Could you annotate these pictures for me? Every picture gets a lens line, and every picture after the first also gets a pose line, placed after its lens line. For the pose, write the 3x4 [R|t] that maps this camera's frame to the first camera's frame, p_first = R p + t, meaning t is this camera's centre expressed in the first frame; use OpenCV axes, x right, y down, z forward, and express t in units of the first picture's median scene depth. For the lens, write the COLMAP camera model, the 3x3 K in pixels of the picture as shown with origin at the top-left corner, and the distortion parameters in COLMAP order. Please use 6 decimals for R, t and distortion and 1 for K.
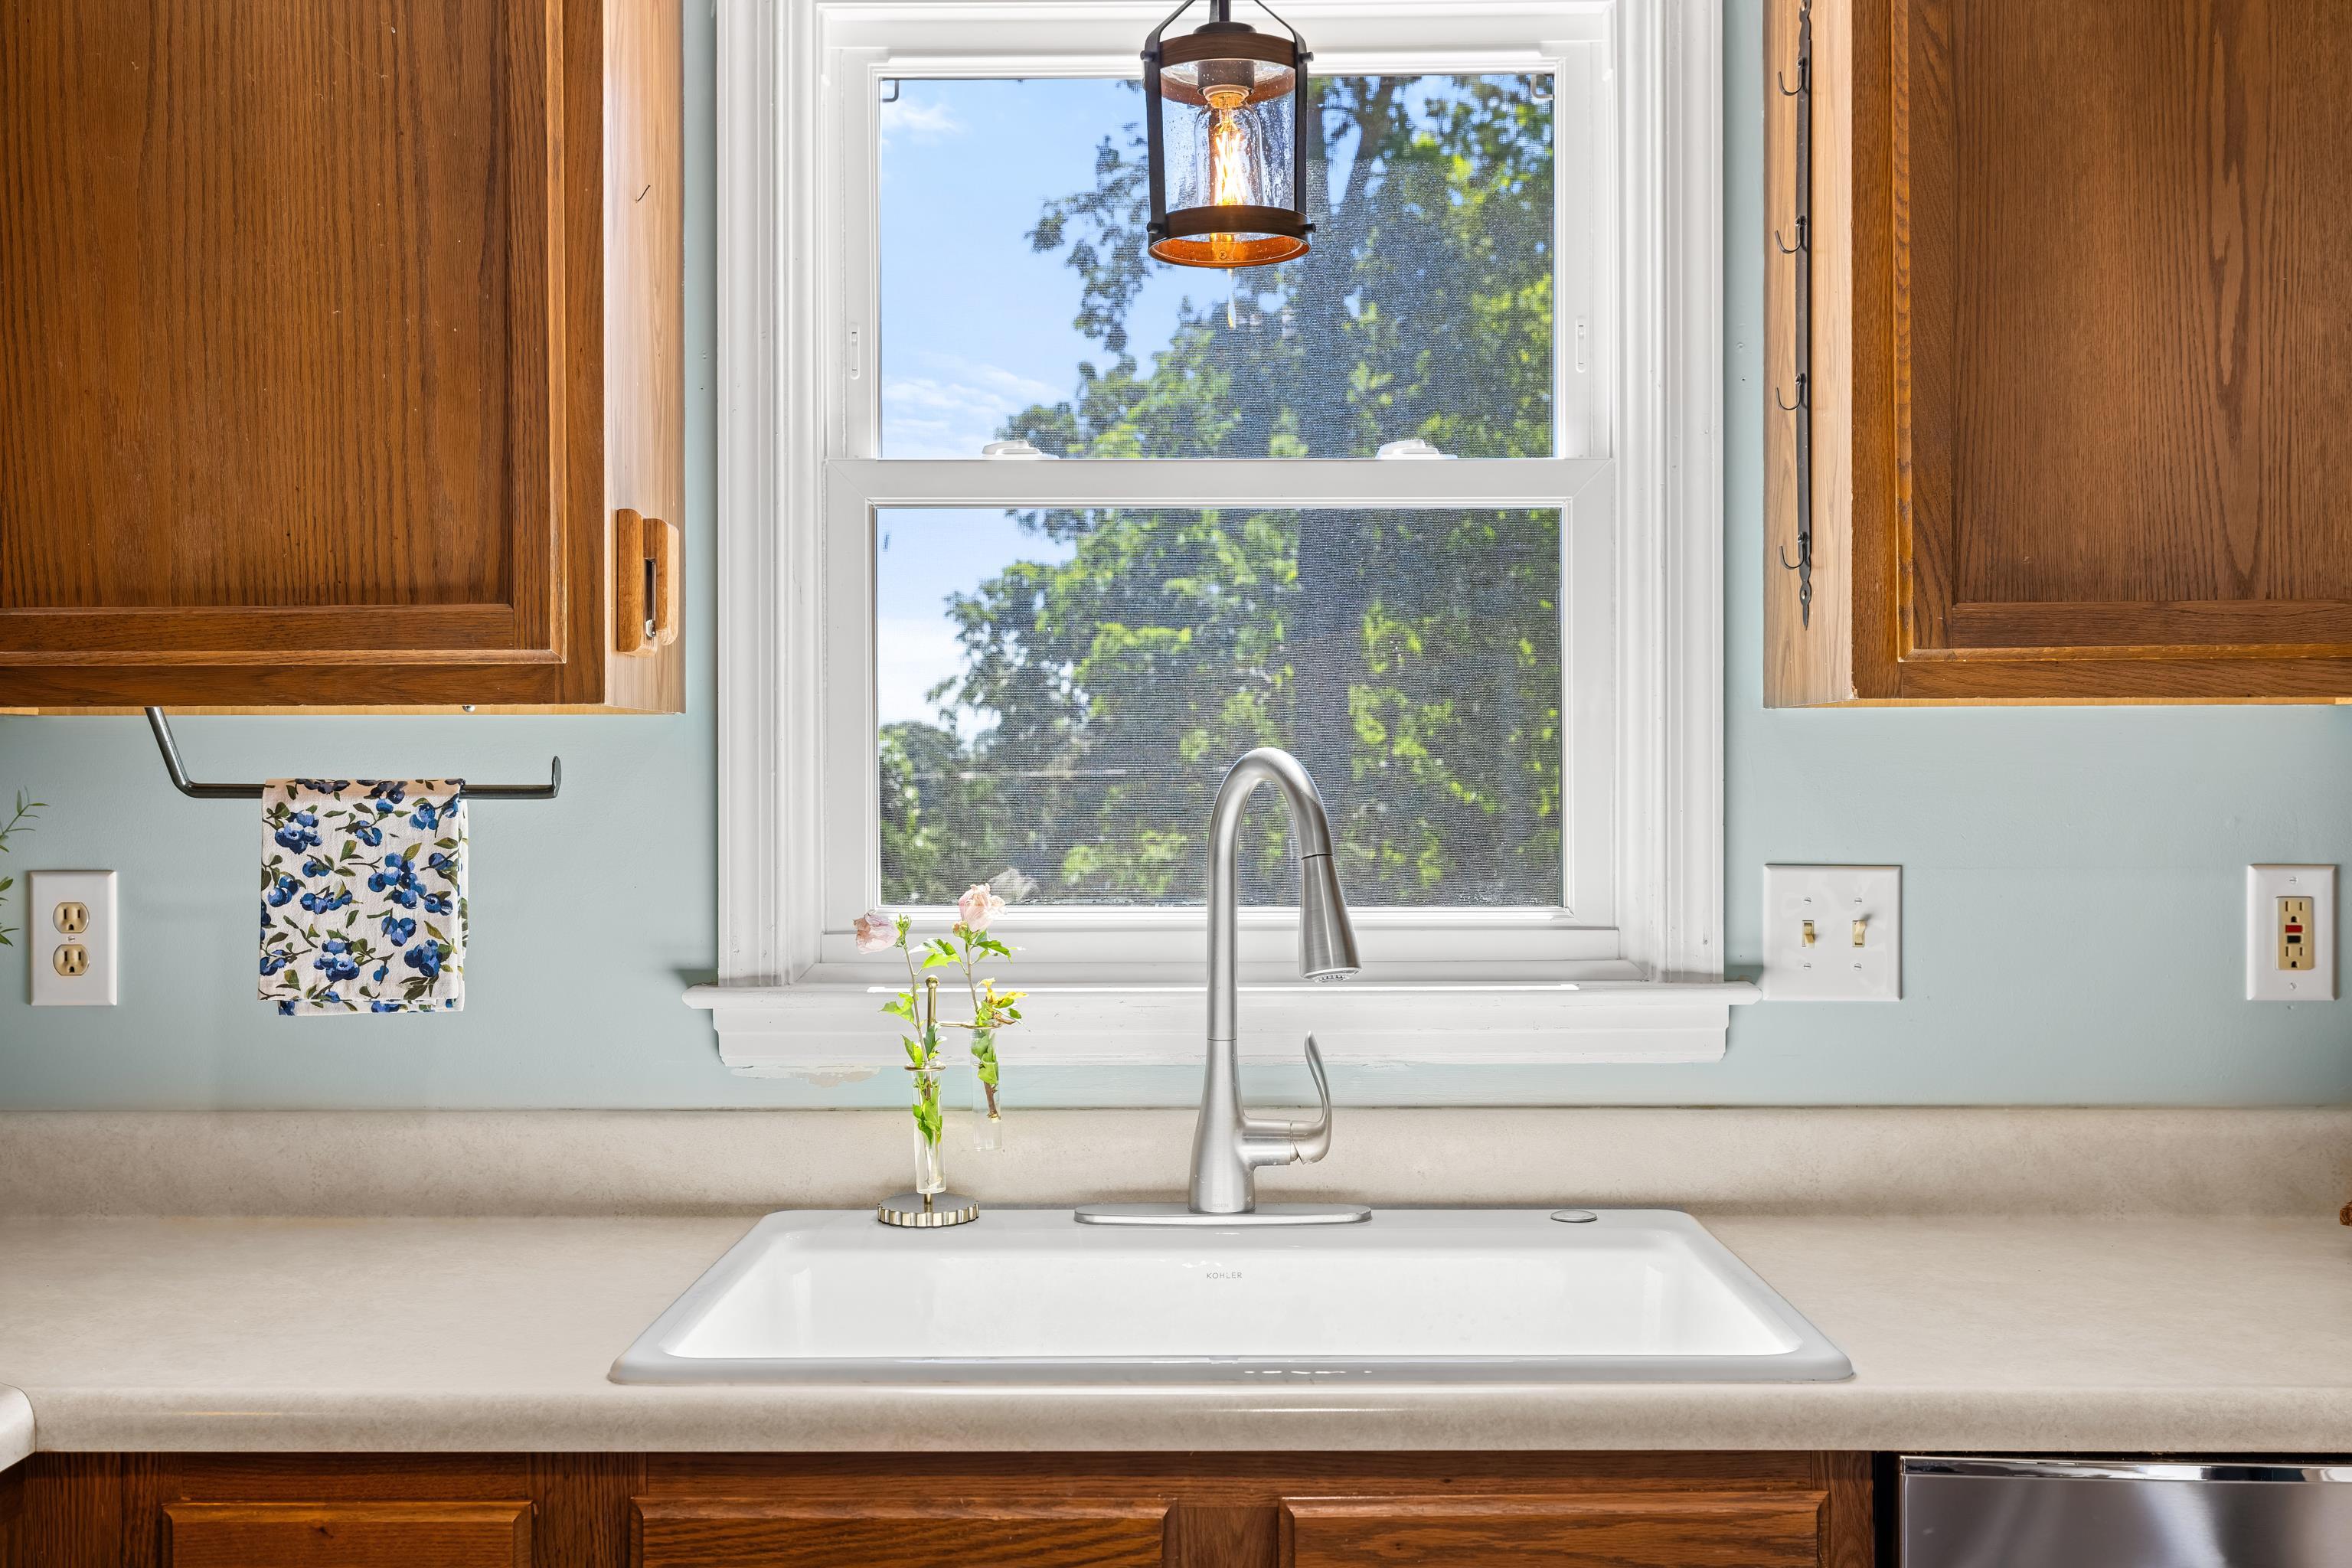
lens RADIAL K [[2324.0, 0, 1221.2], [0, 2324.0, 778.5], [0, 0, 1]] dist [0.008551, -0.000713]
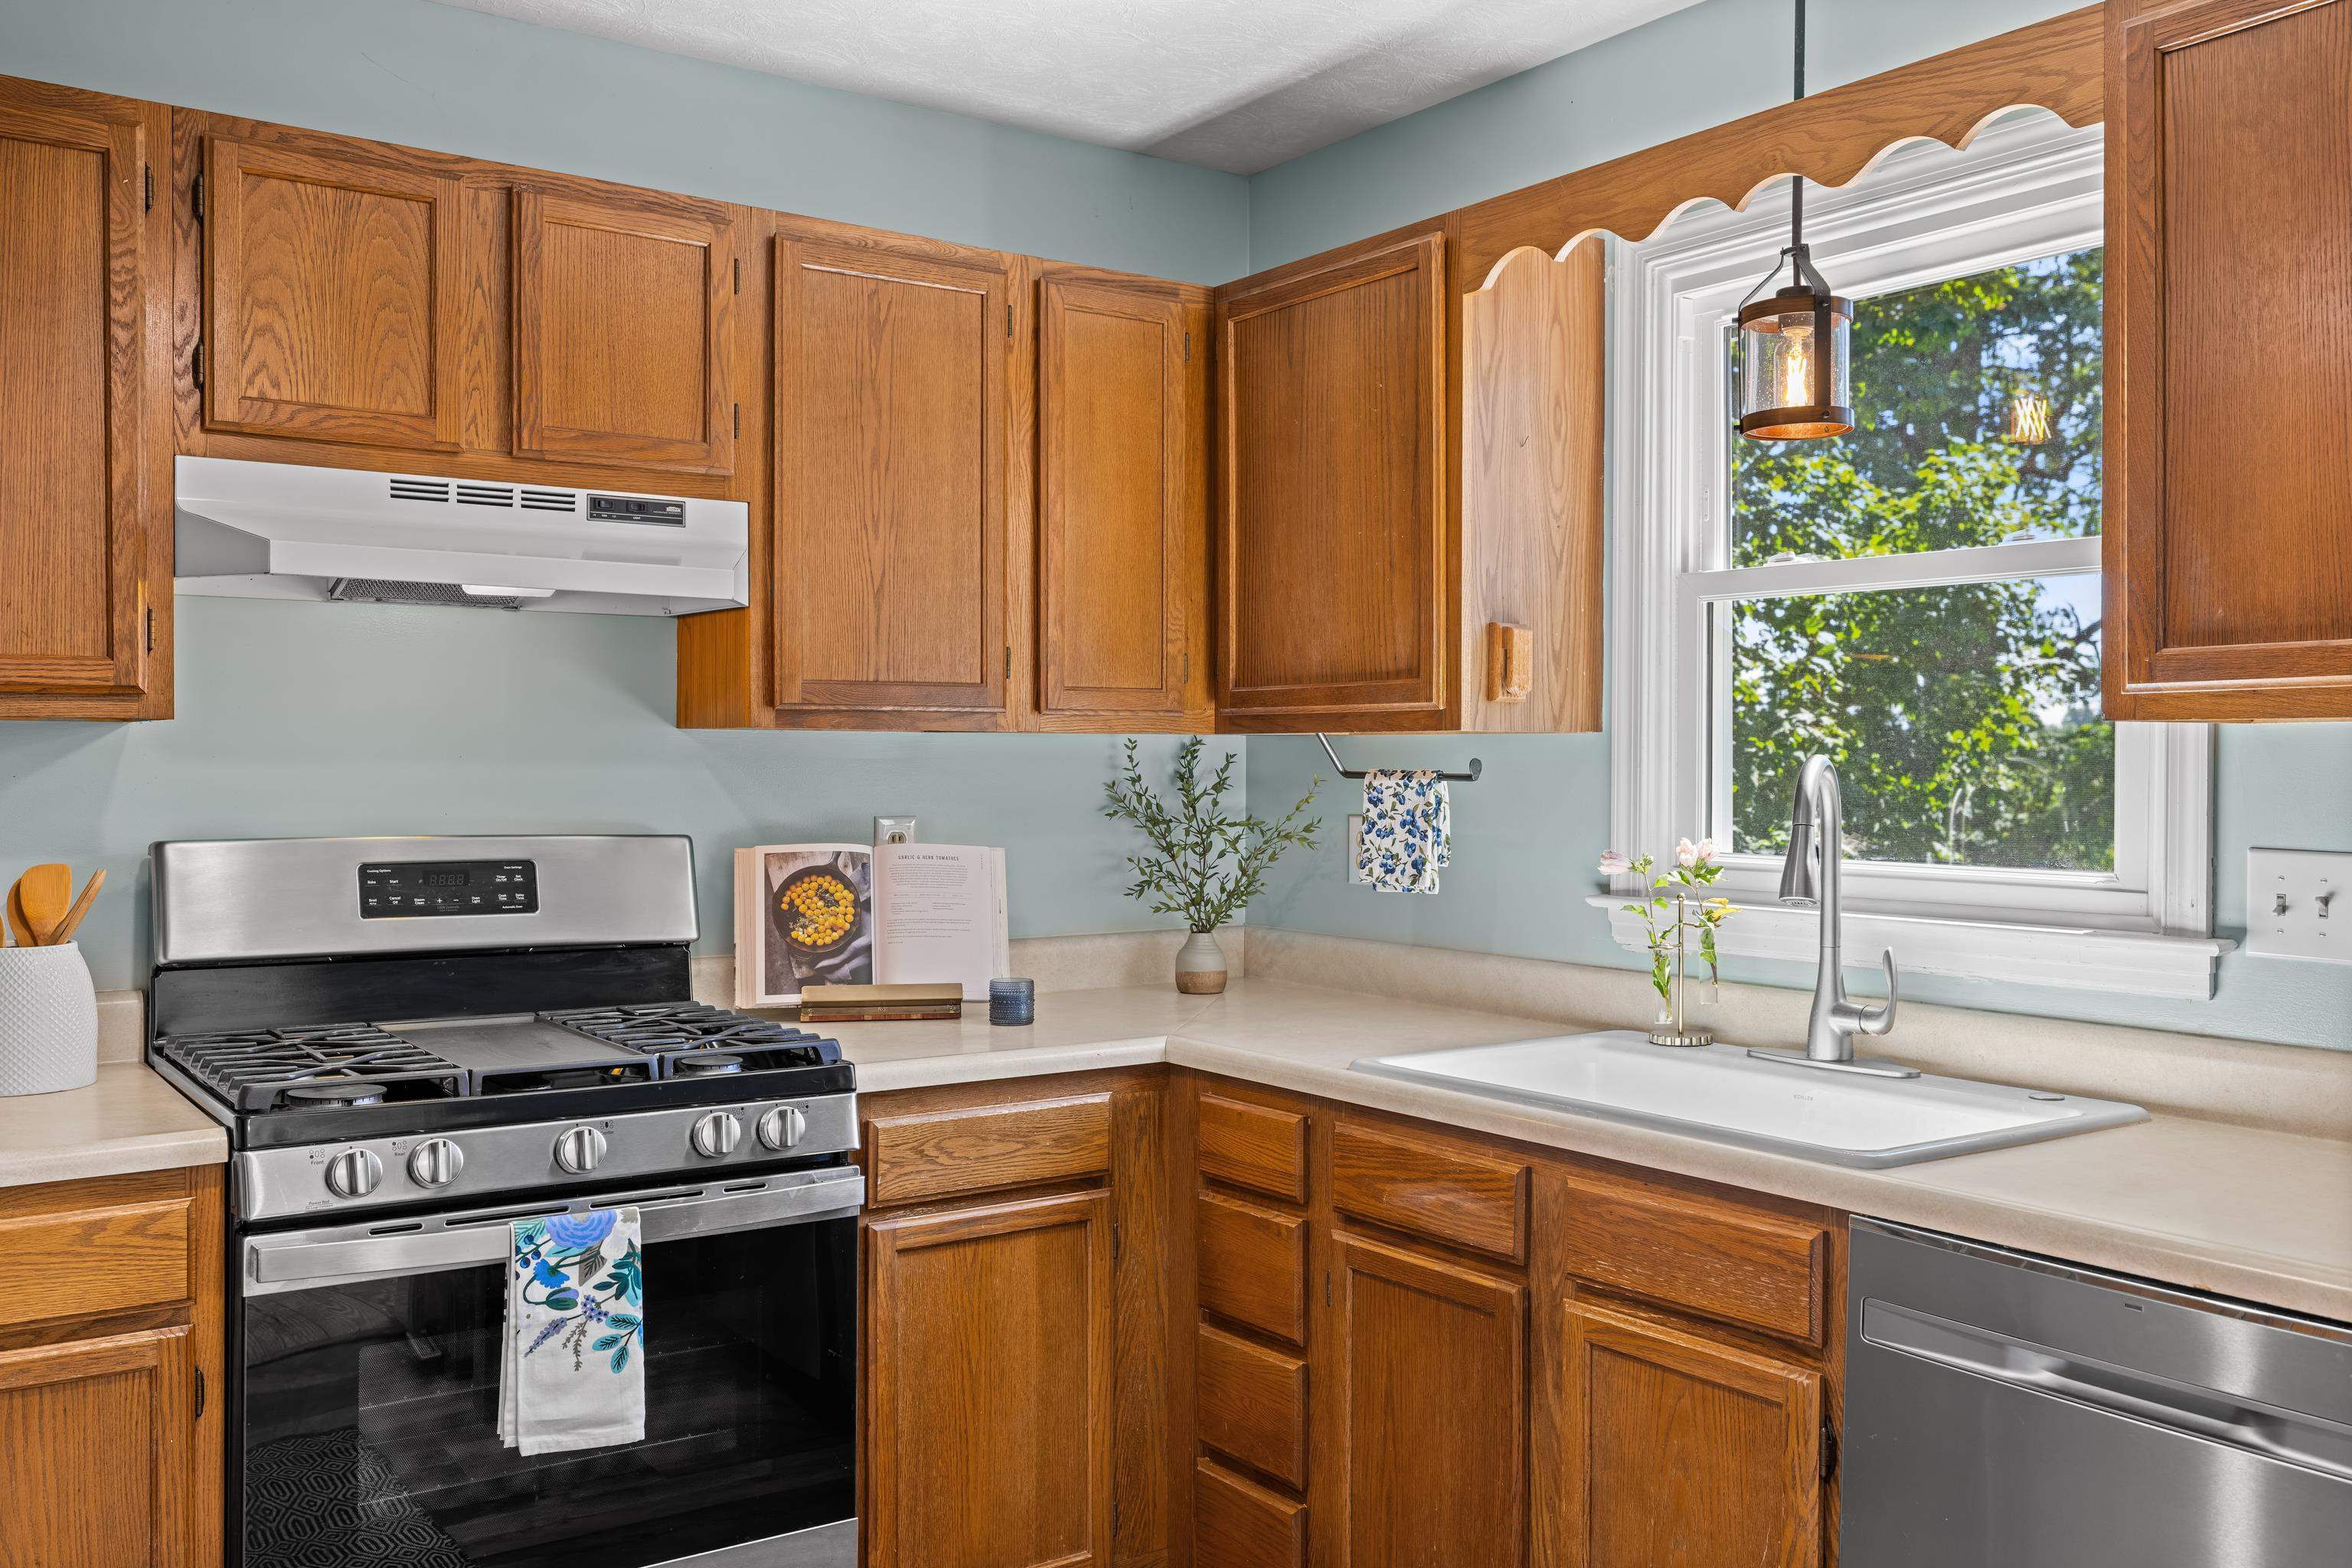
lens RADIAL K [[2005.6, 0, 1176.0], [0, 2005.6, 784.0], [0, 0, 1]] dist [0.001508, 0.007925]
pose [[0.584651, 0.015156, -0.811143, 0.867741], [-0.006850, 0.999882, 0.013745, -0.009493], [0.811256, -0.002479, 0.584686, -0.117199]]
